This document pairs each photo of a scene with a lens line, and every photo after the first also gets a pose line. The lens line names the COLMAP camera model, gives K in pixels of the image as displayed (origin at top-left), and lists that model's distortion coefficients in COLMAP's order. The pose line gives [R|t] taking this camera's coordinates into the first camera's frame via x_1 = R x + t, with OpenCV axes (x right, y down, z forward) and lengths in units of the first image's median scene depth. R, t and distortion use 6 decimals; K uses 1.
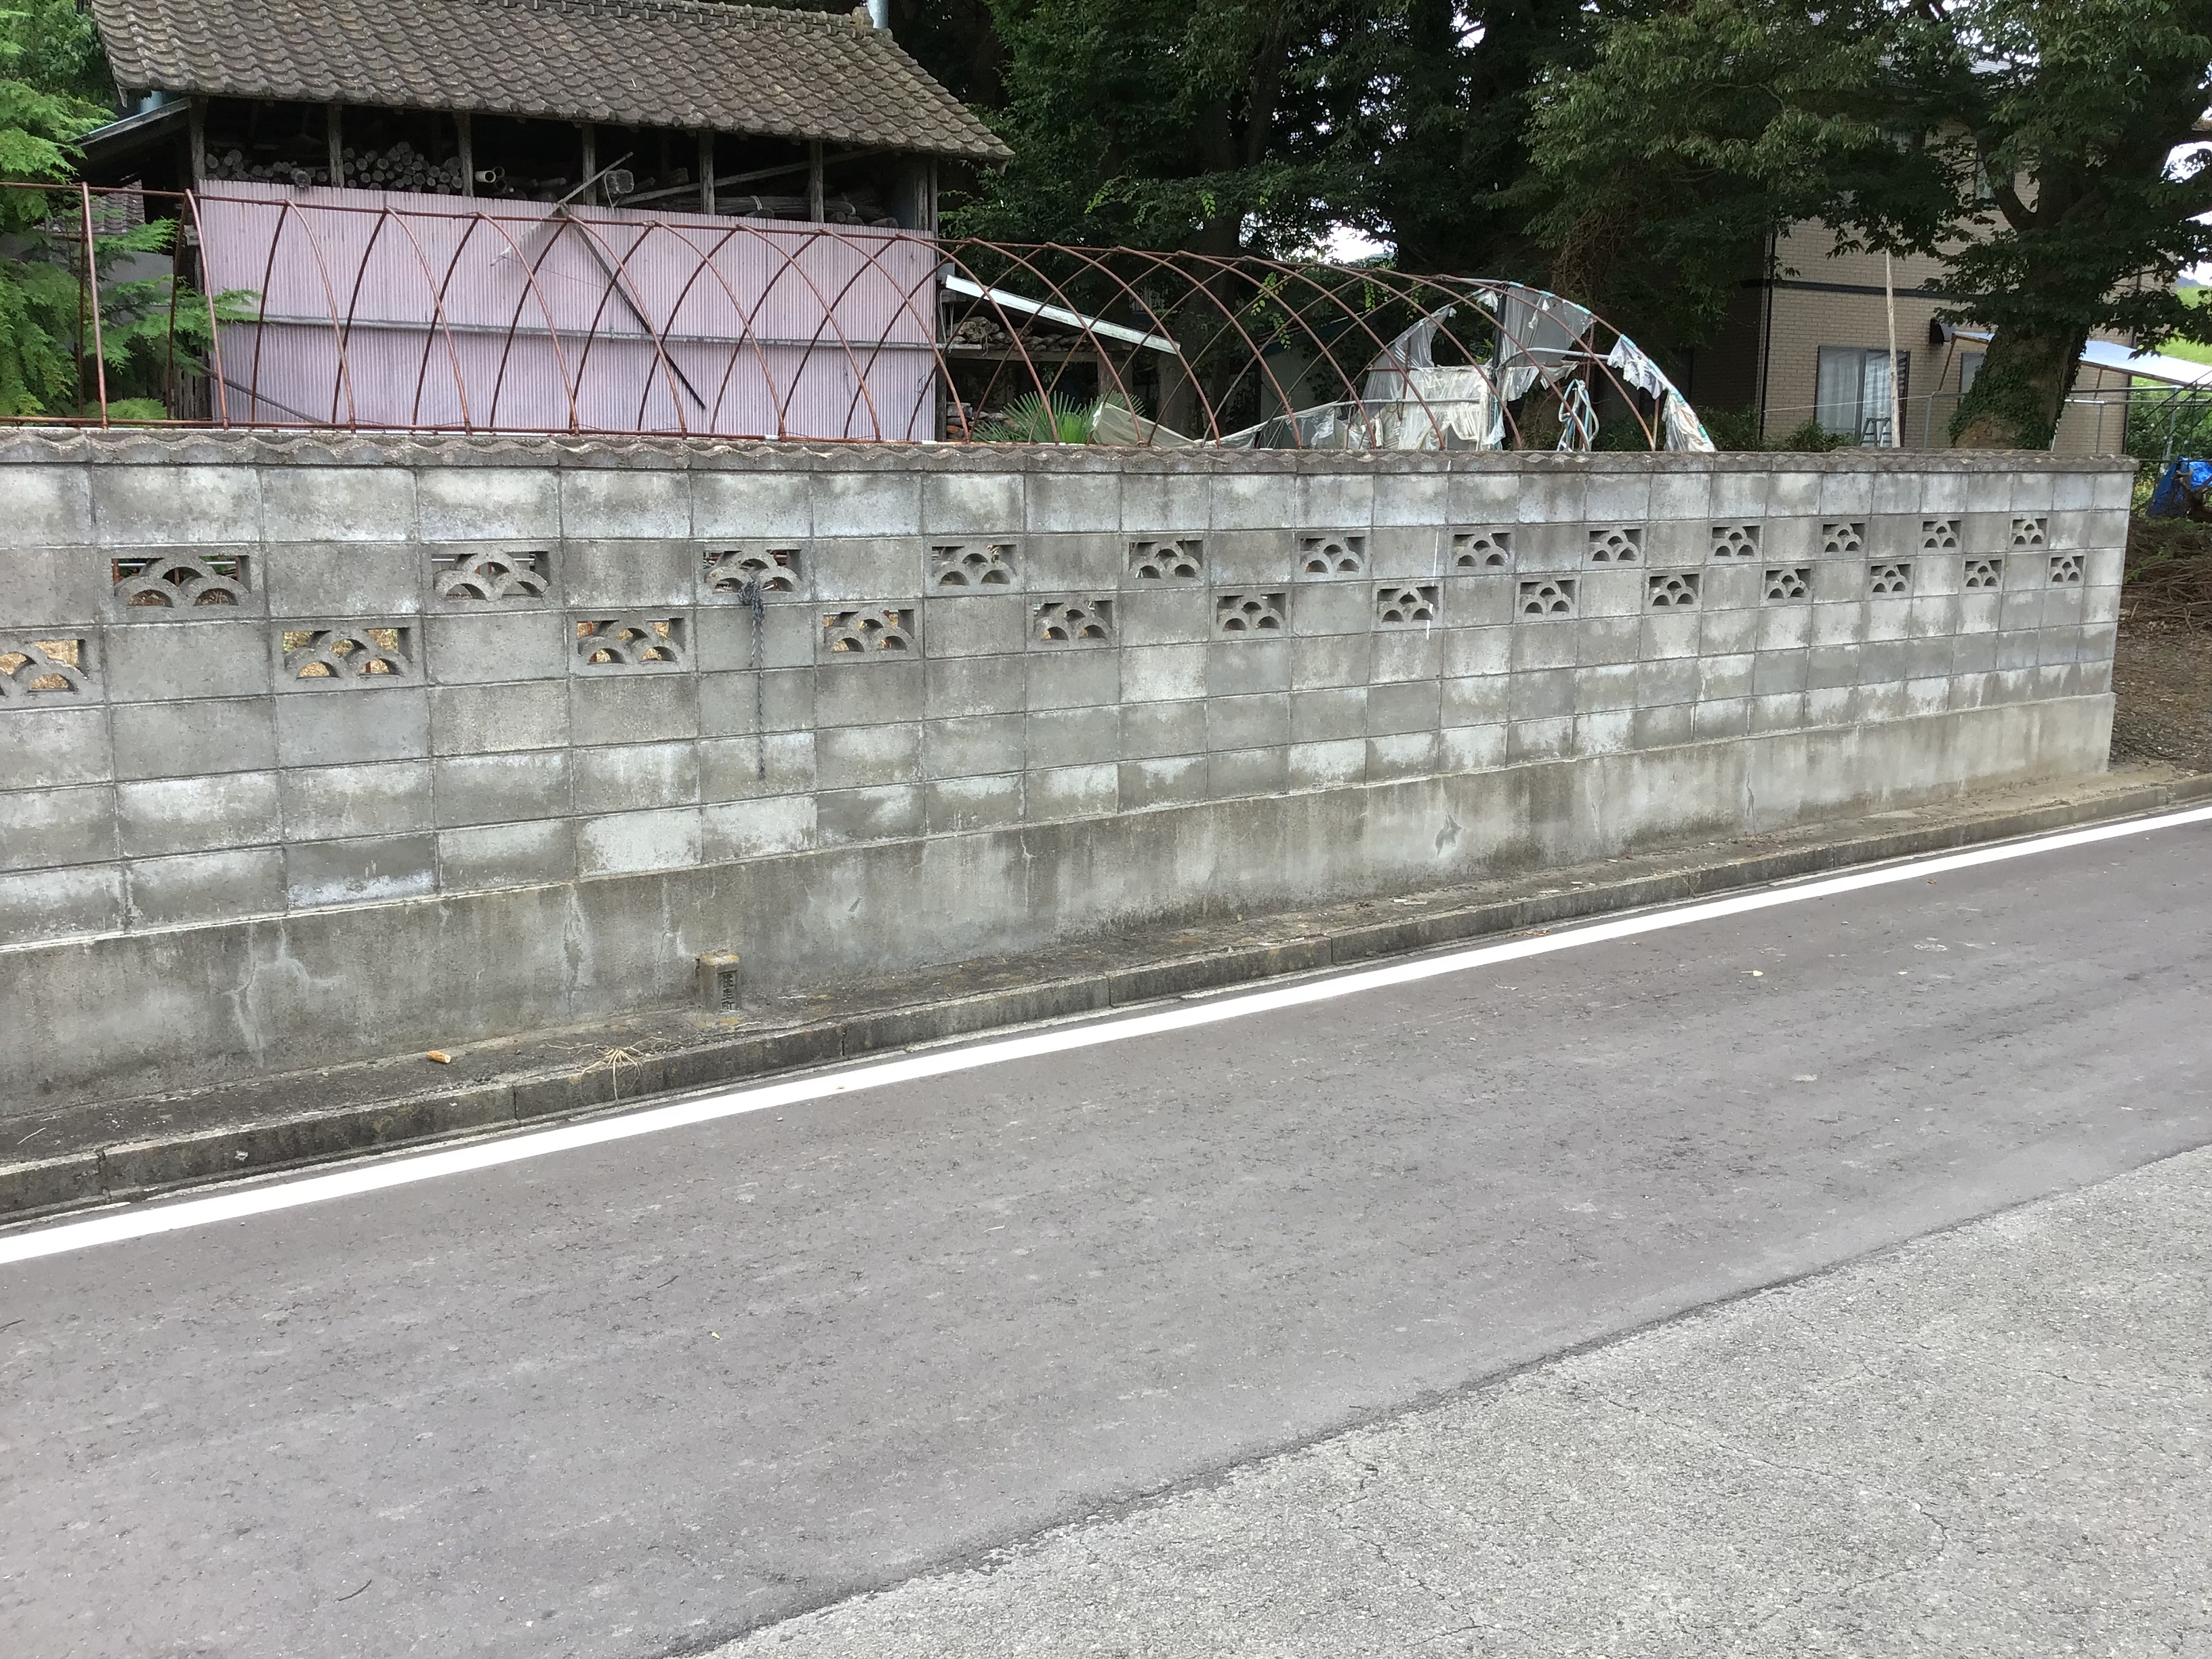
lens RADIAL K [[1960.3, 0, 1109.3], [0, 1960.3, 821.4], [0, 0, 1]] dist [0.109858, -0.223779]
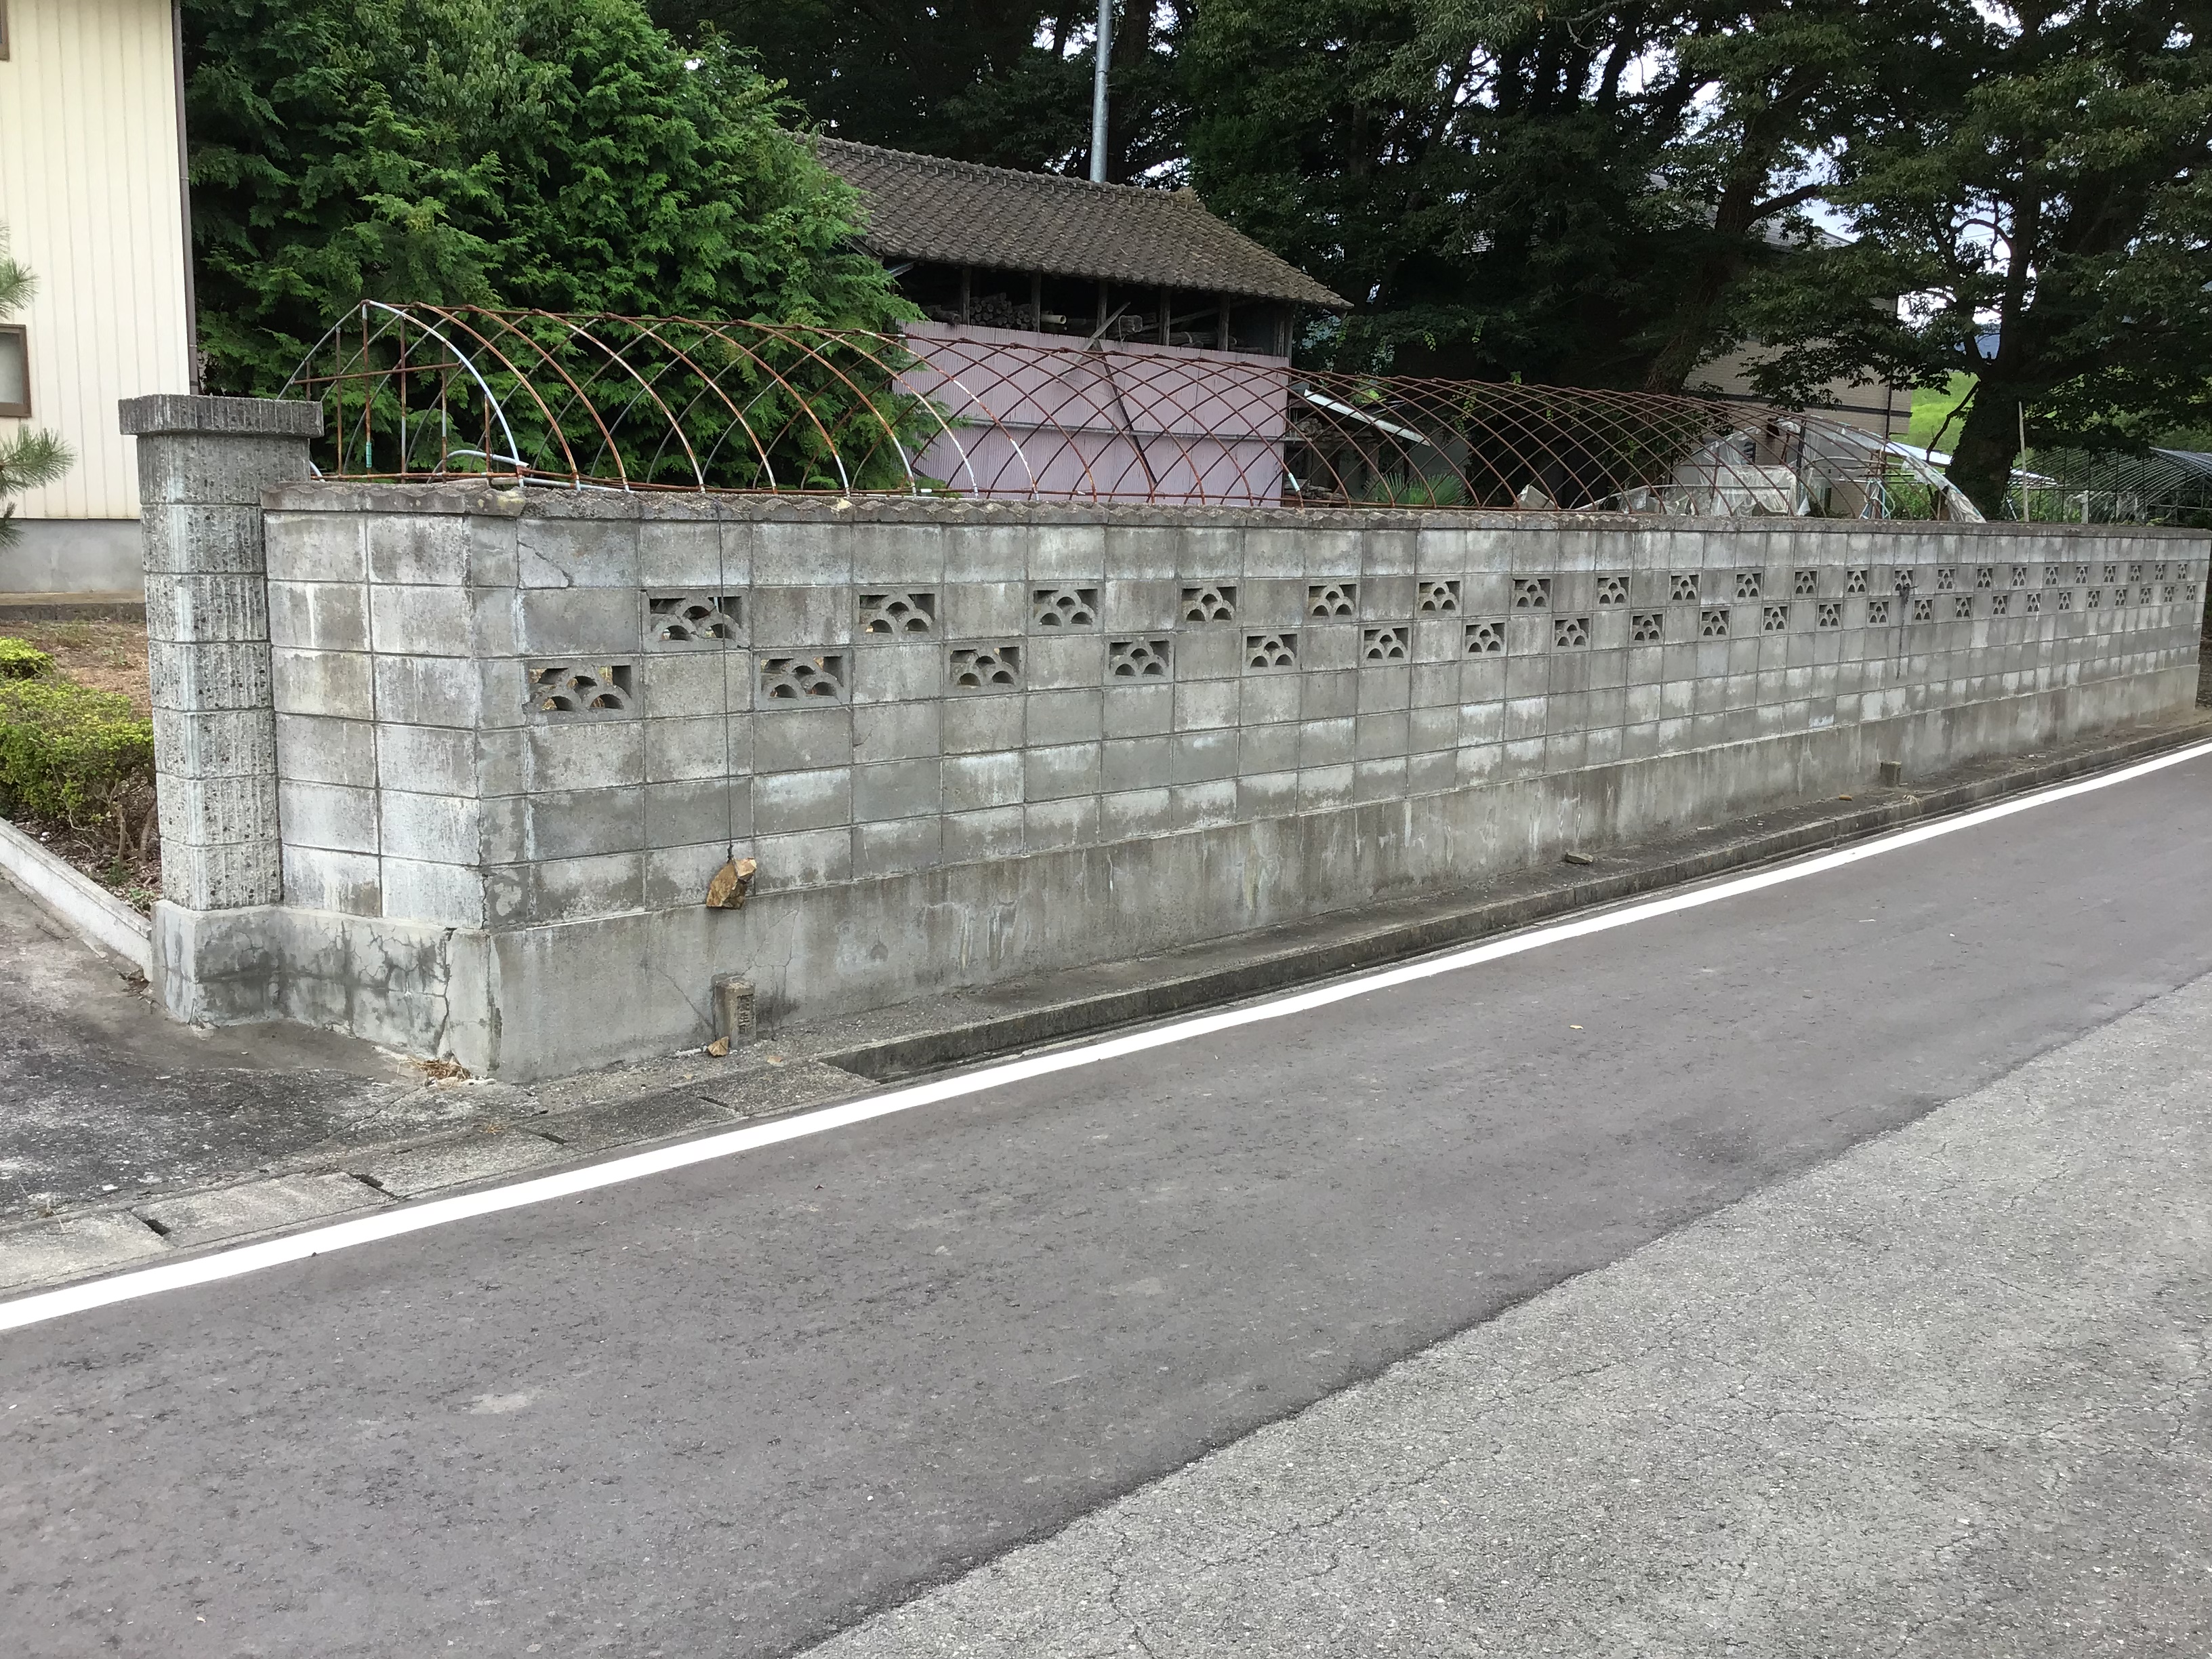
lens RADIAL K [[2091.4, 0, 1113.0], [0, 2091.4, 850.3], [0, 0, 1]] dist [0.105376, -0.215636]
pose [[0.968558, -0.030712, 0.246886, -1.263572], [0.036604, 0.999143, -0.019310, 0.142120], [-0.246082, 0.027740, 0.968852, -0.798856]]
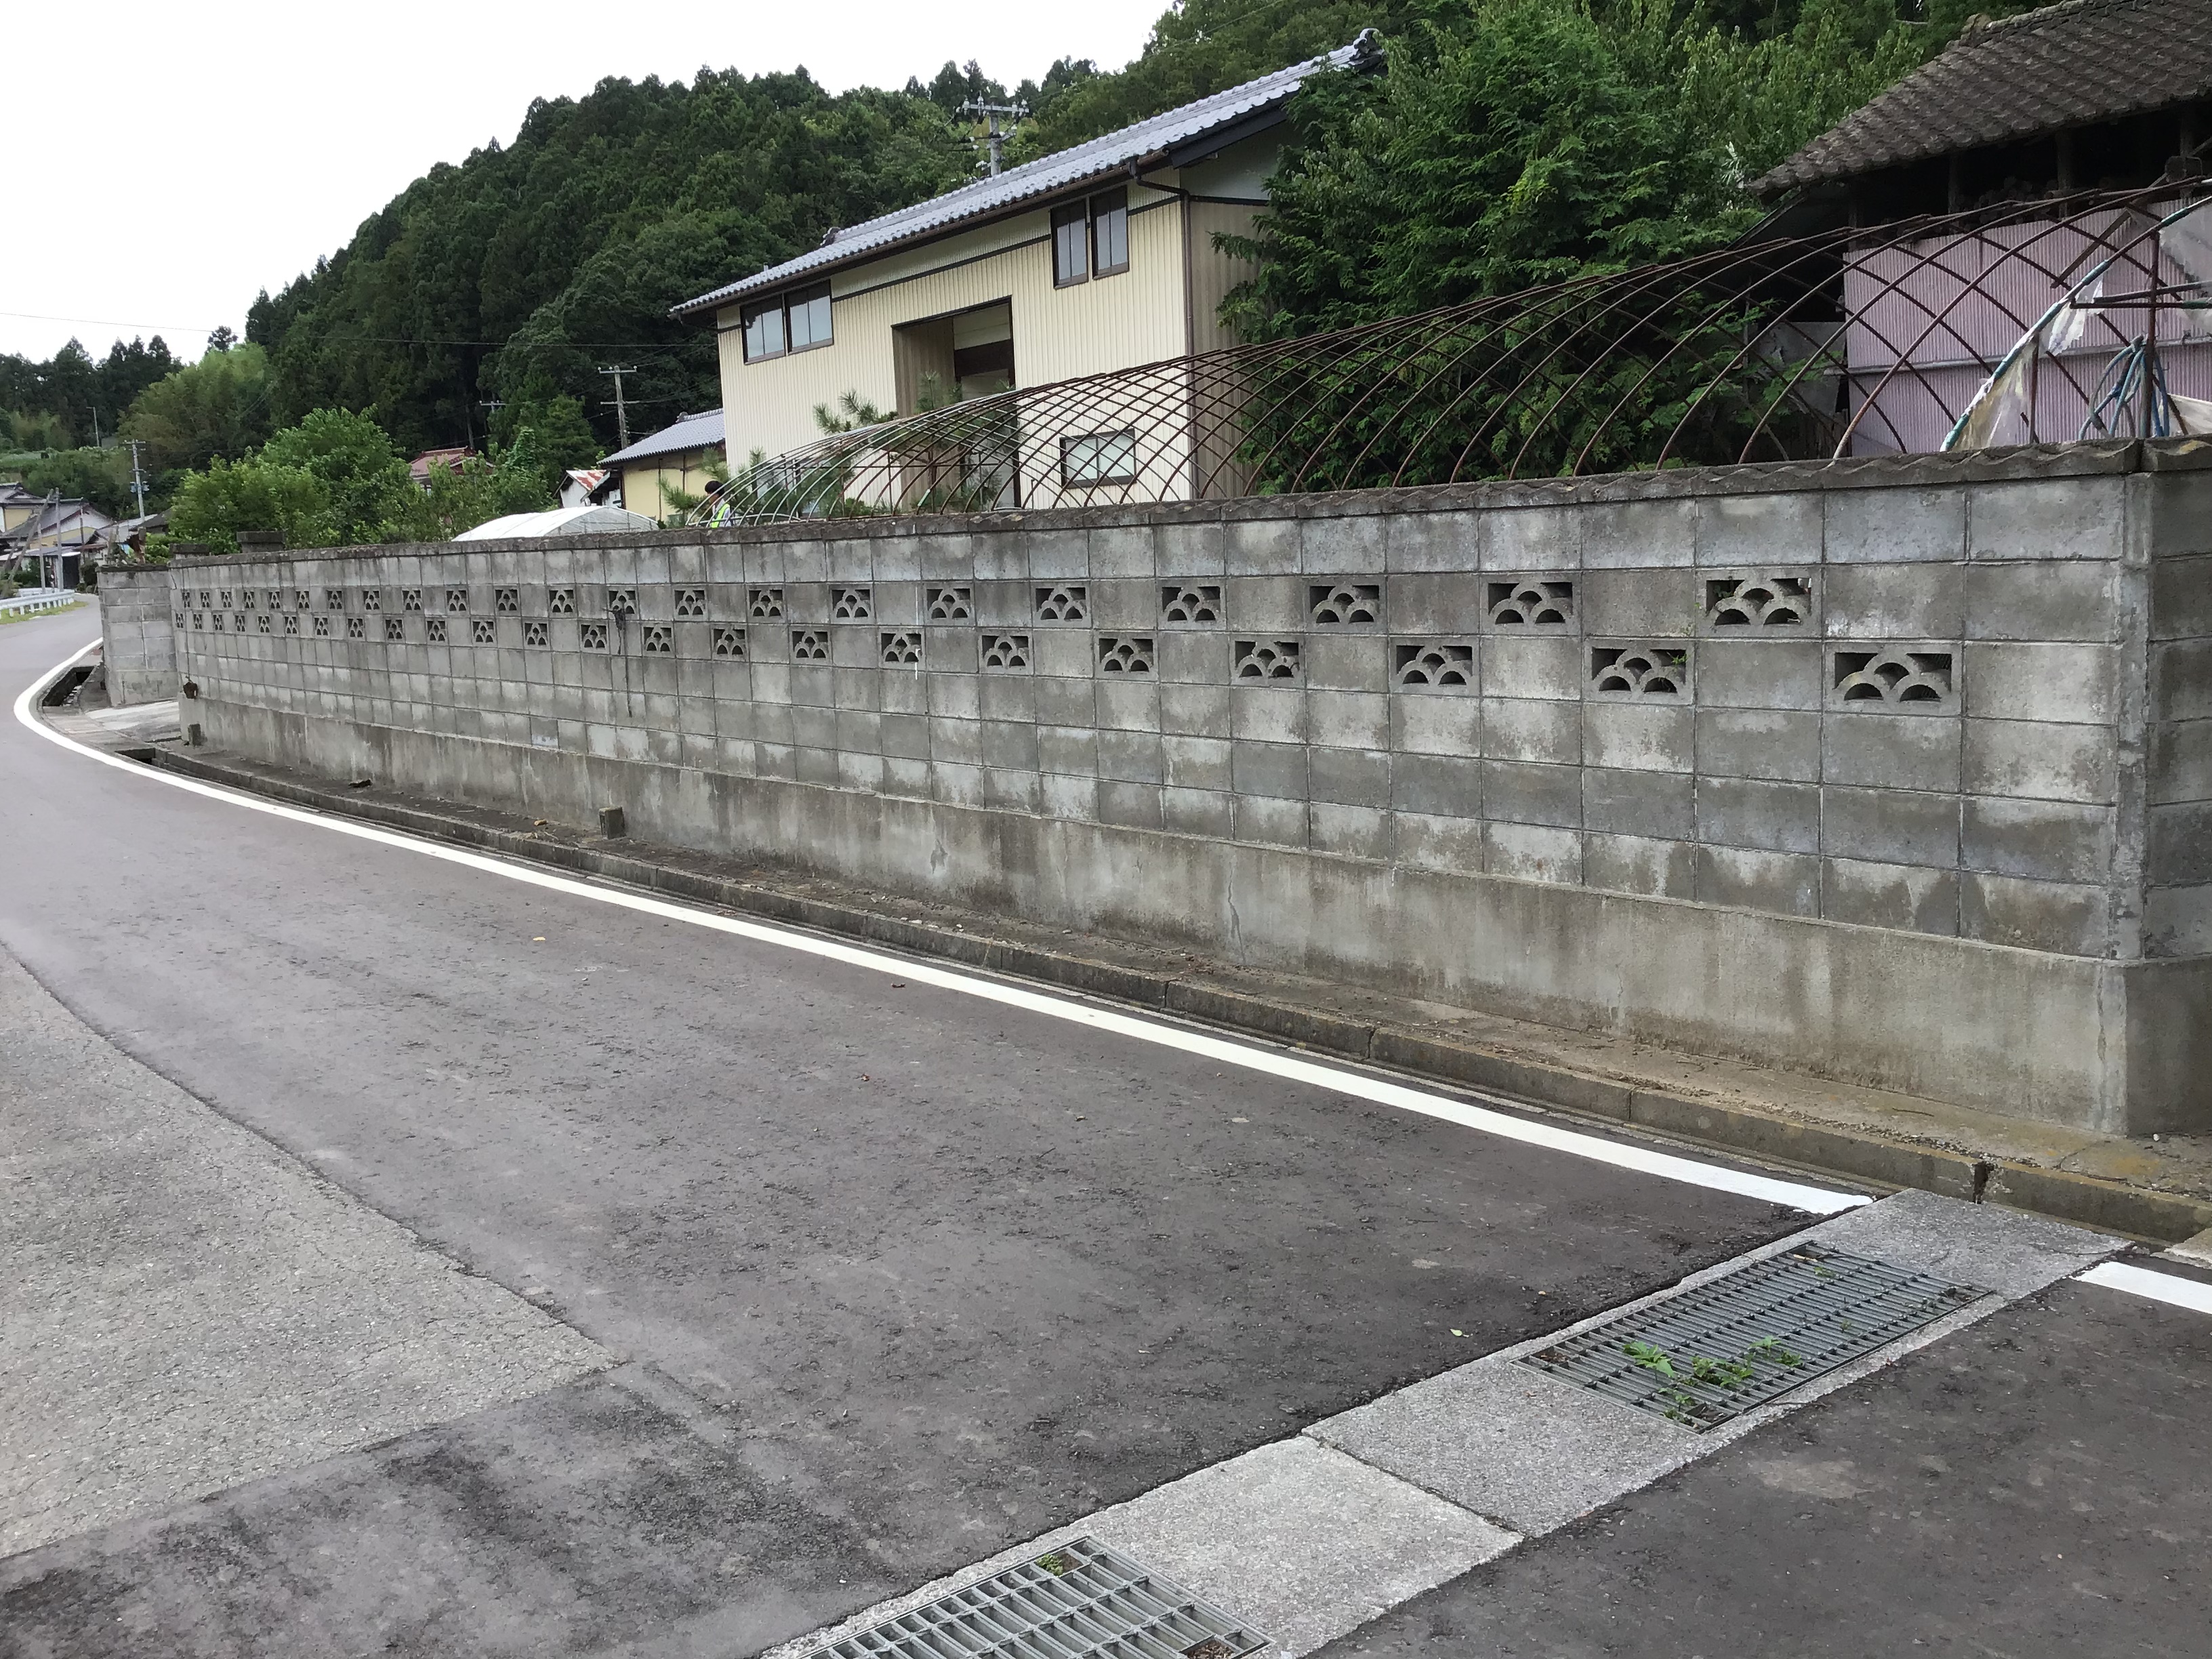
lens RADIAL K [[1981.9, 0, 1090.0], [0, 1981.9, 823.9], [0, 0, 1]] dist [0.098946, -0.193263]
pose [[0.055319, 0.136302, -0.989122, 1.354909], [-0.137255, 0.982272, 0.127682, -0.175755], [0.988990, 0.128699, 0.073047, 1.051810]]
